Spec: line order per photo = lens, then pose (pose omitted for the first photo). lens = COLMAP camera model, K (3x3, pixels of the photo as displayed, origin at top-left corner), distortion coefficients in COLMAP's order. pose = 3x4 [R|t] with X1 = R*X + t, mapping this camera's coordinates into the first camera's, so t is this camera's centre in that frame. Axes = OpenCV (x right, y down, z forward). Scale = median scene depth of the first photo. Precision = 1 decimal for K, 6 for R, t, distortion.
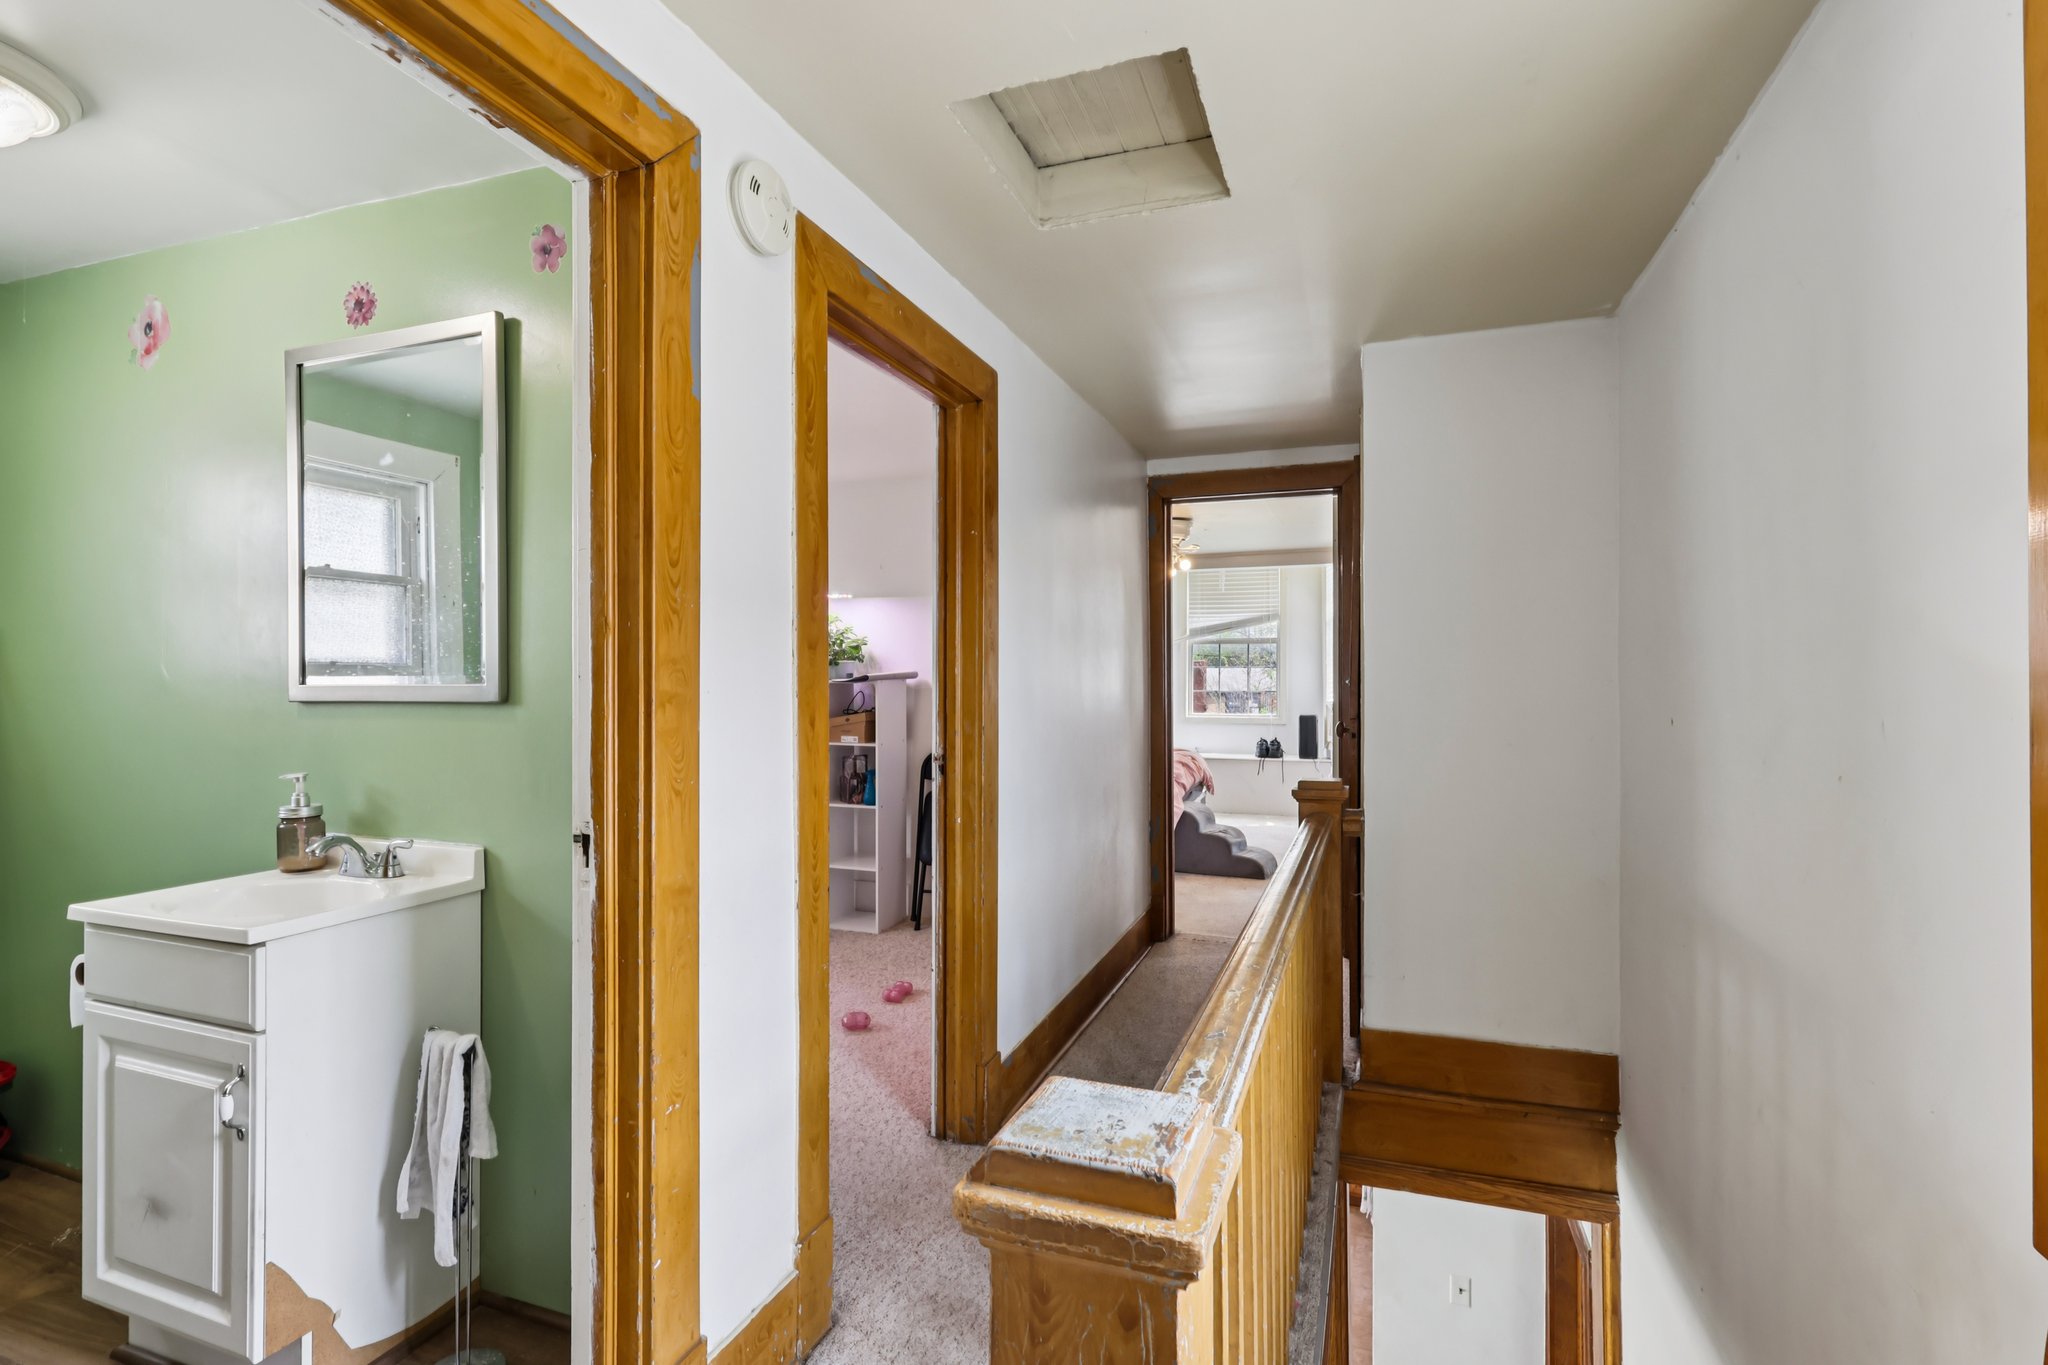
lens RADIAL K [[990.7, 0, 1024.0], [0, 990.7, 682.5], [0, 0, 1]] dist [-0.002314, -0.000341]
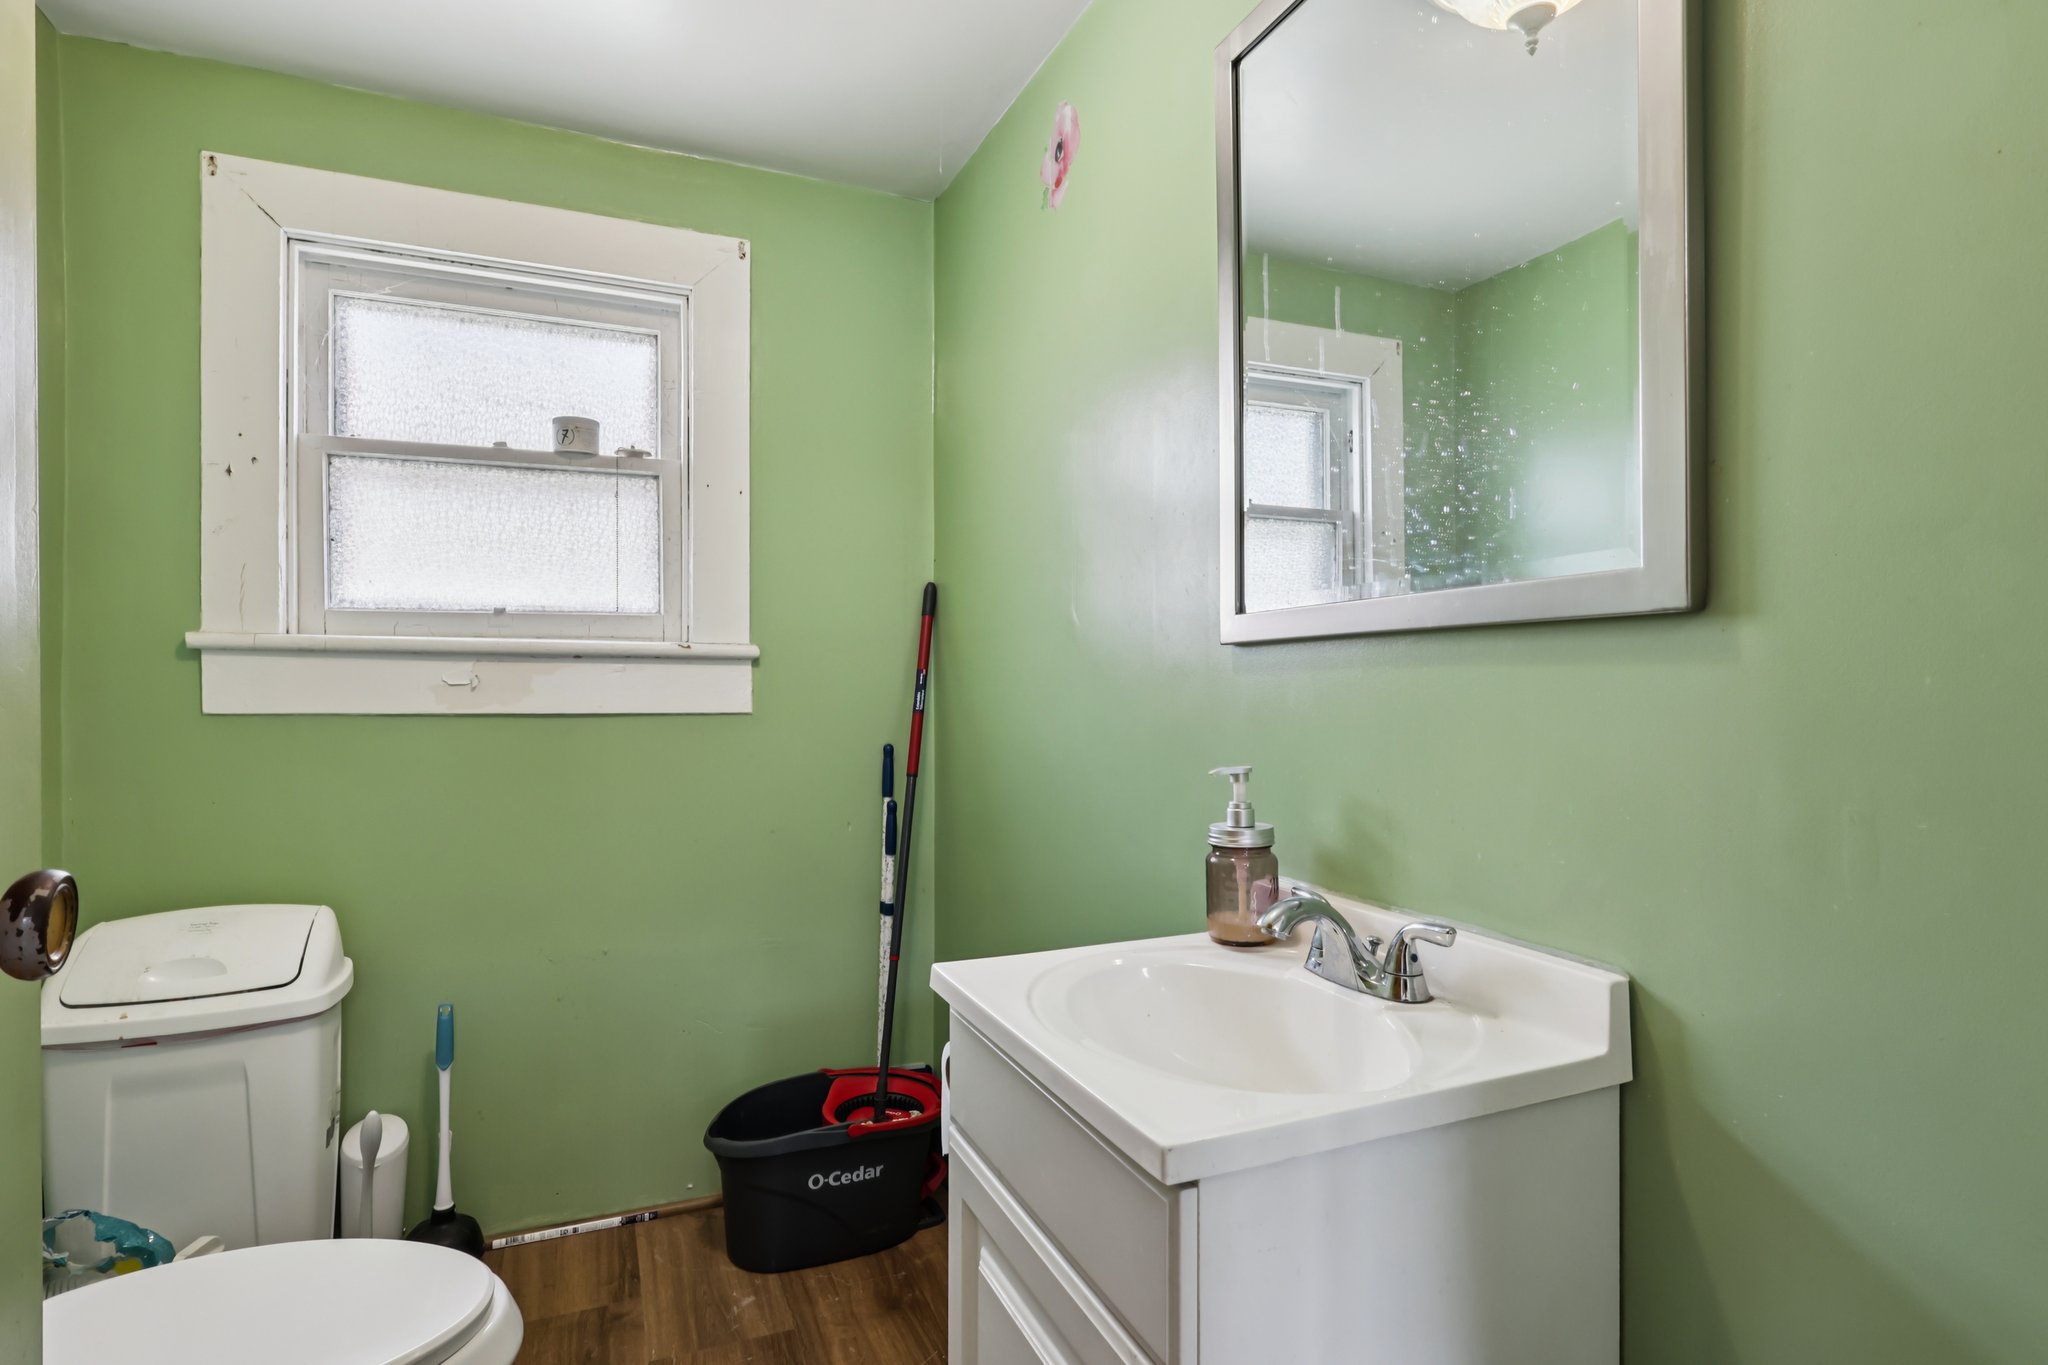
lens RADIAL K [[1023.9, 0, 1024.0], [0, 1023.9, 682.5], [0, 0, 1]] dist [0.001483, -0.000649]
pose [[0.693530, -0.002913, -0.720422, -0.490863], [-0.002138, 0.999979, -0.006101, 0.058347], [0.720425, 0.005772, 0.693509, 0.627265]]
